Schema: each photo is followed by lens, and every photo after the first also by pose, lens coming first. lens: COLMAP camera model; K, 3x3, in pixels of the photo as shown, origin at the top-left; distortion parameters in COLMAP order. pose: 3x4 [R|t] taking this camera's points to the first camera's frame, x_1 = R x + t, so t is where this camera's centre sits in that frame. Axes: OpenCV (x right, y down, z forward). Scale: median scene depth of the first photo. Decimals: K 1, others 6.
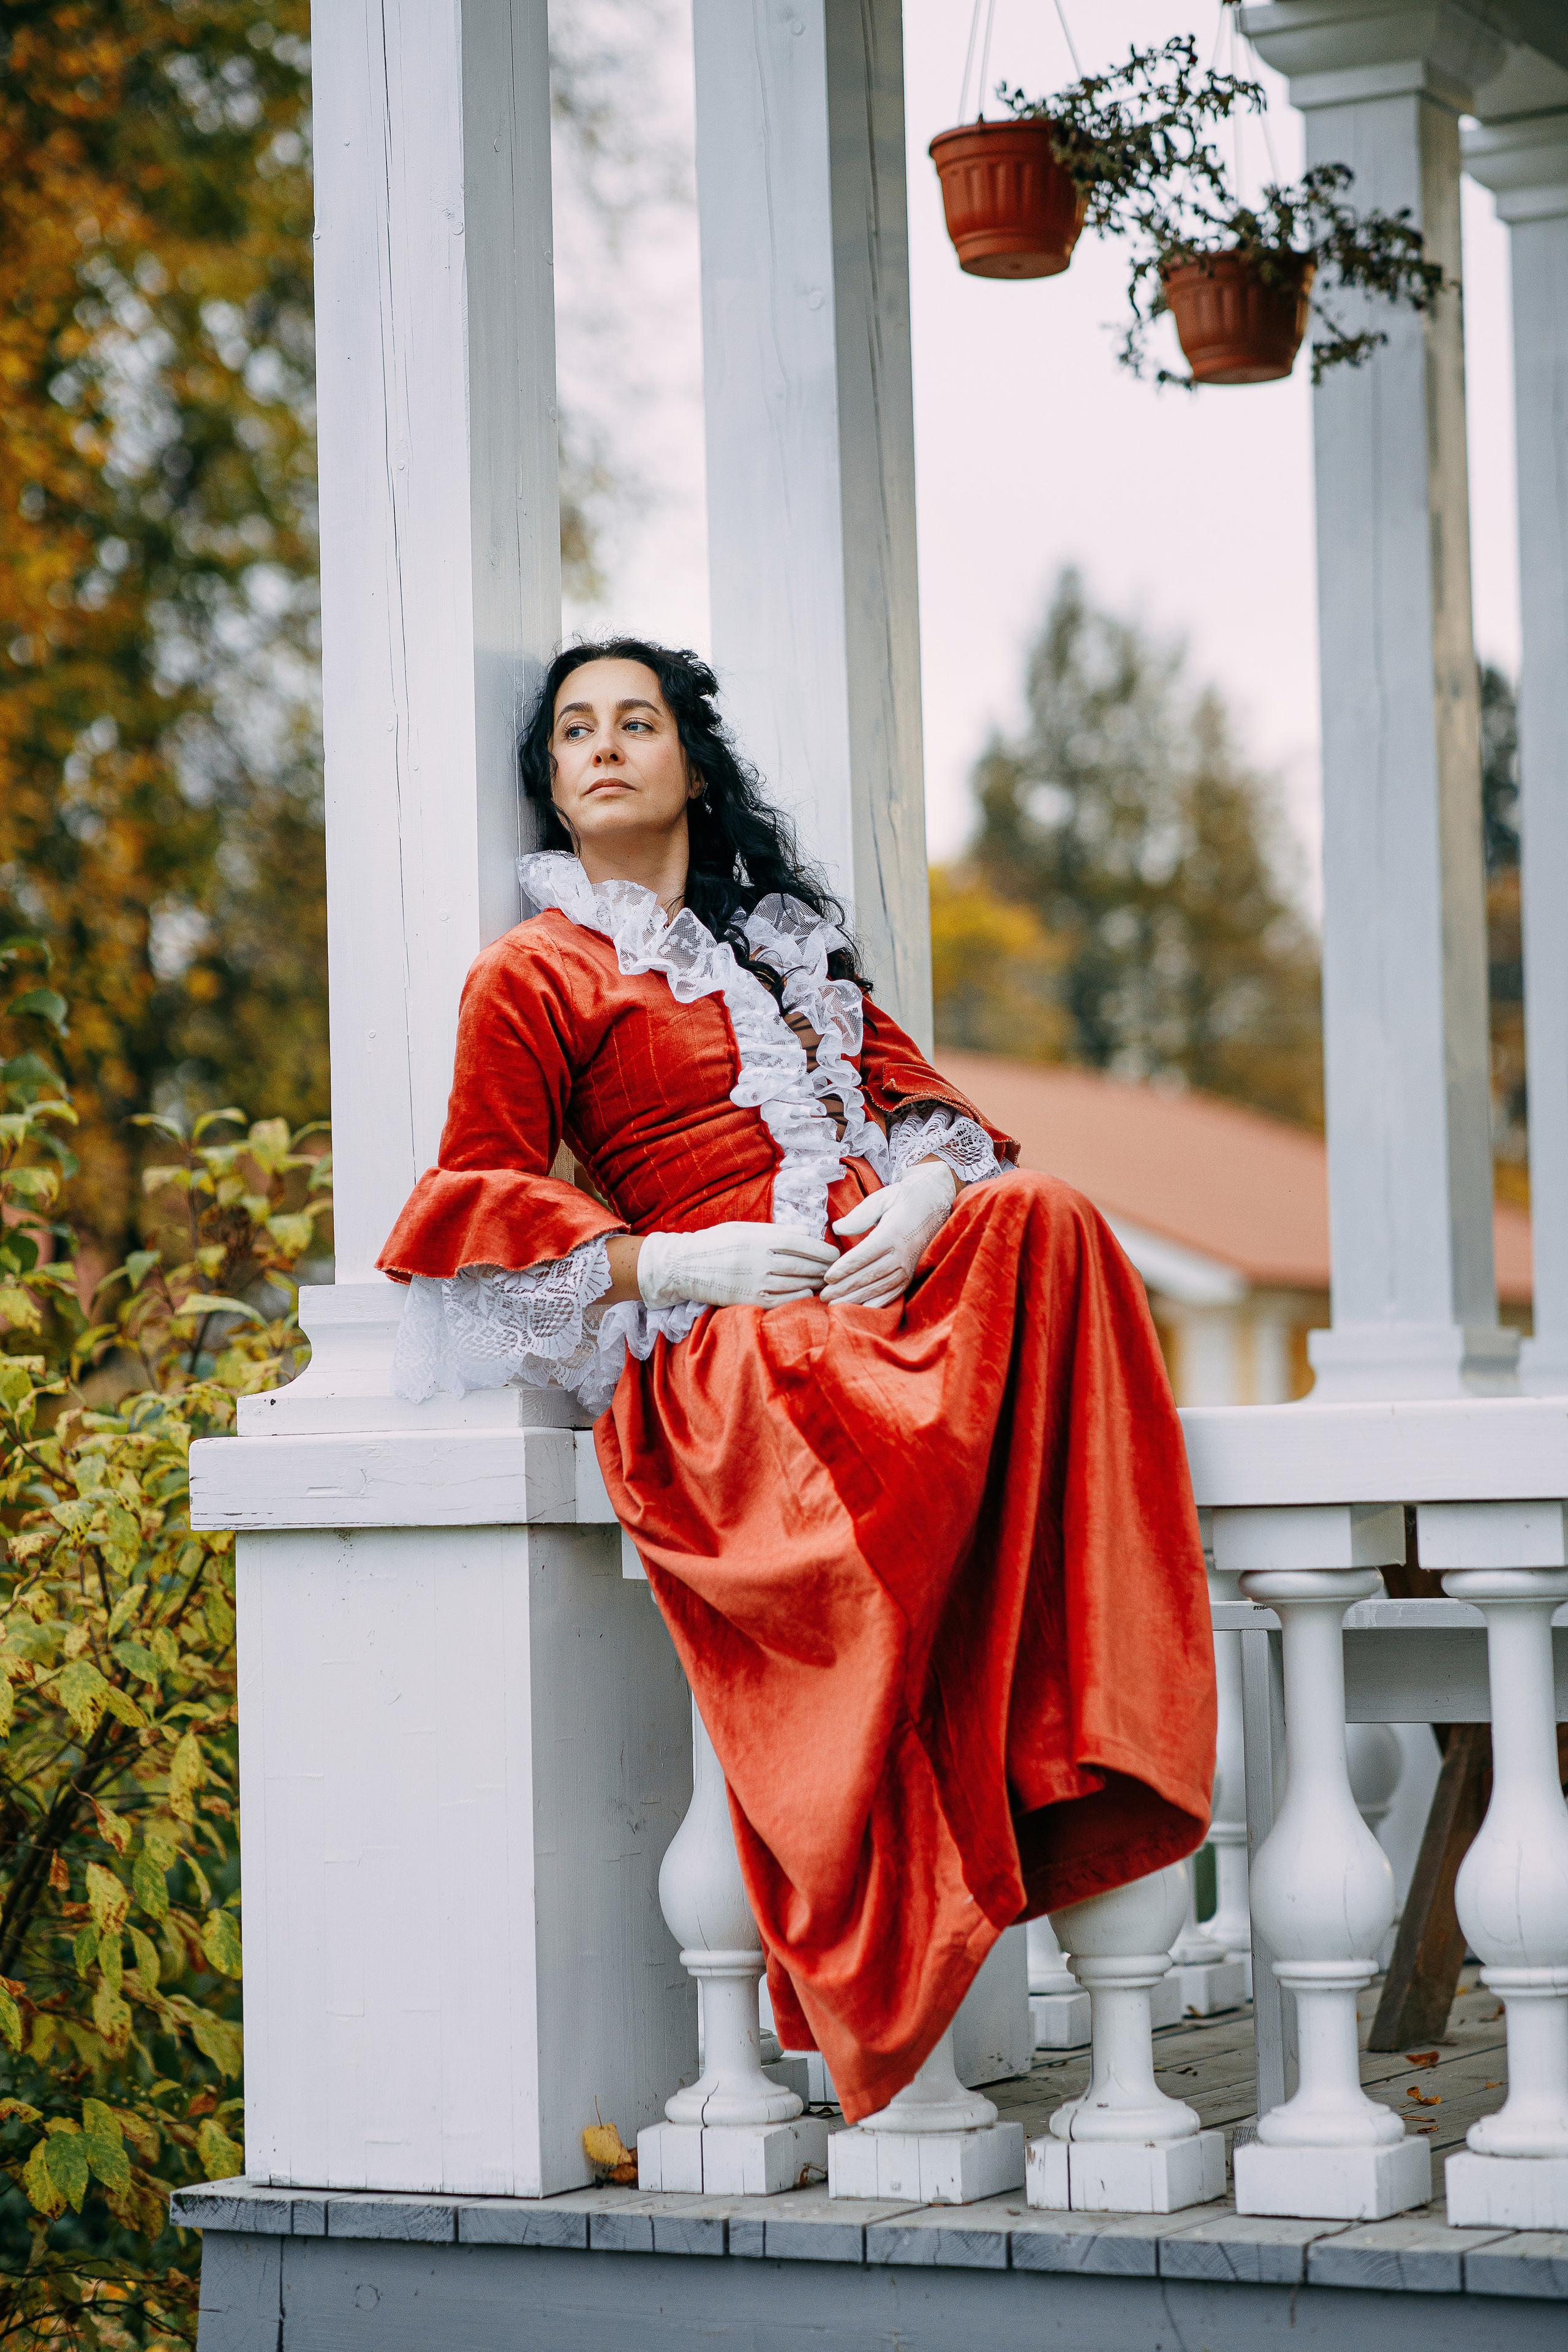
lens RADIAL K [[5218.5, 0, 784.0], [0, 5218.5, 1176.0], [0, 0, 1]] dist [-0.027500, -0.058450]
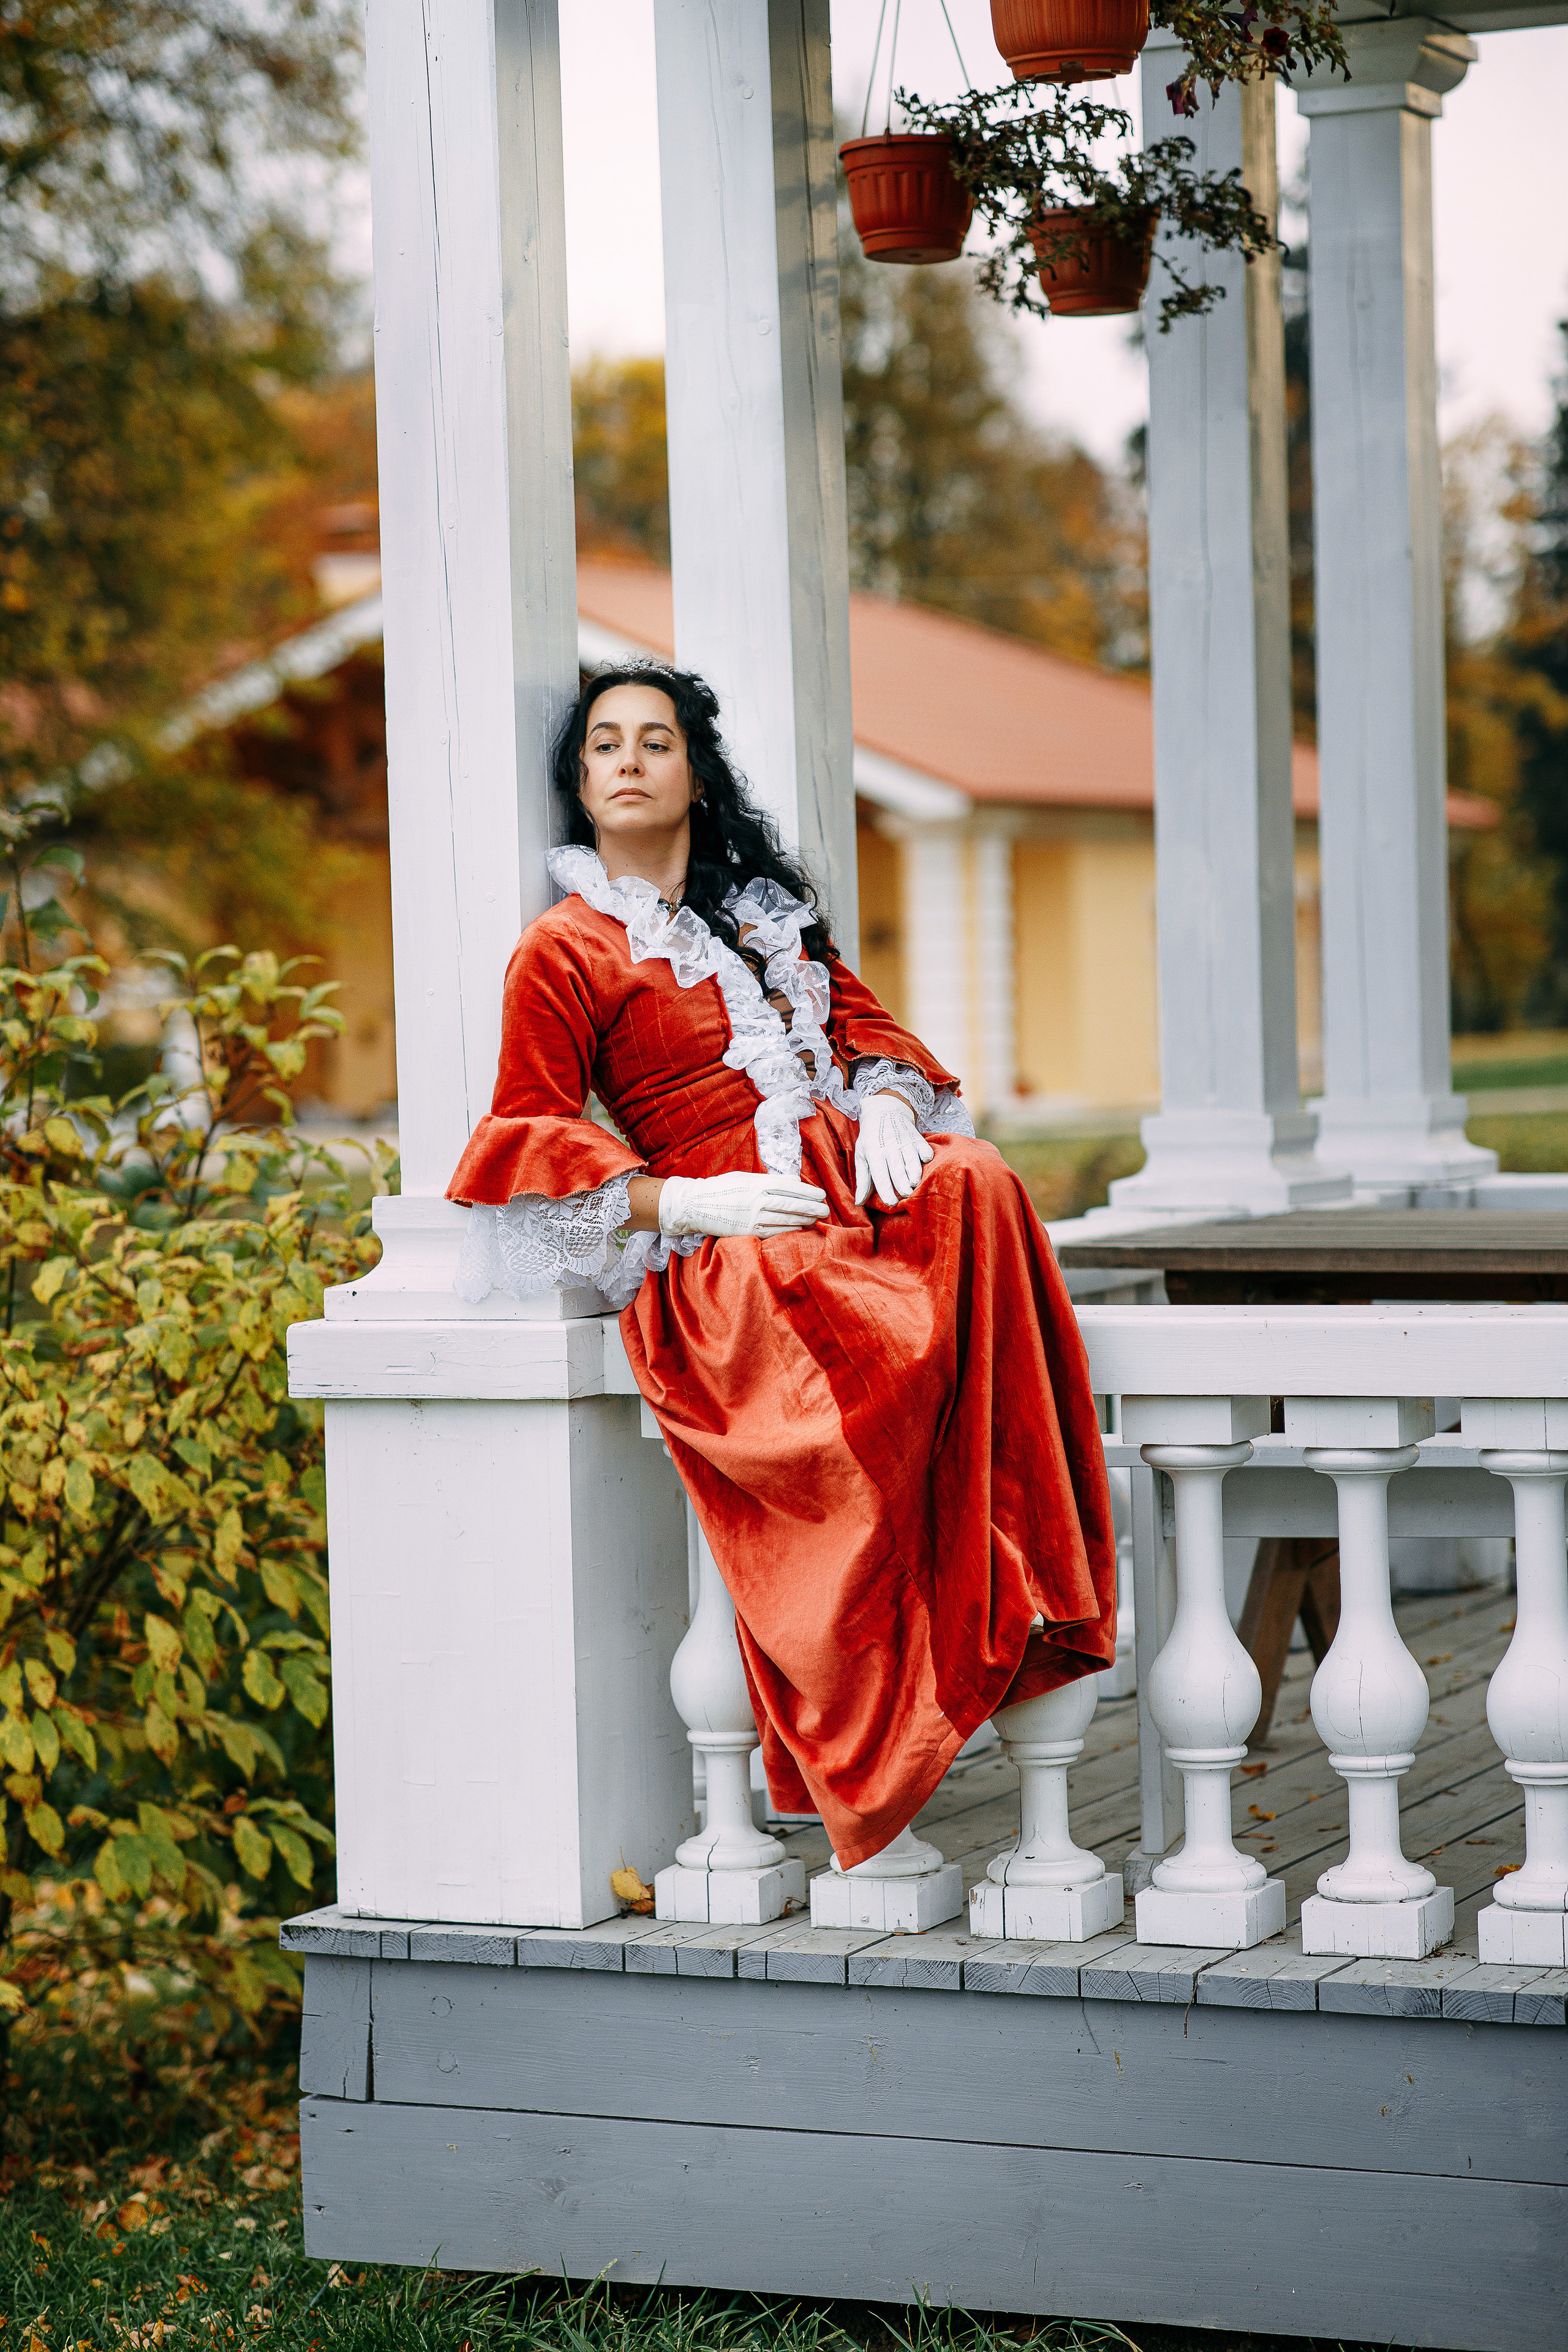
lens RADIAL K [[5218.5, 0, 784.0], [0, 5218.5, 1176.0], [0, 0, 1]] dist [-0.027500, -0.058450]
pose [[0.998351, -0.005455, 0.057150, -0.068169], [-0.000474, 0.994658, 0.103220, -0.114406], [-0.057408, -0.103076, 0.993015, -0.235041]]
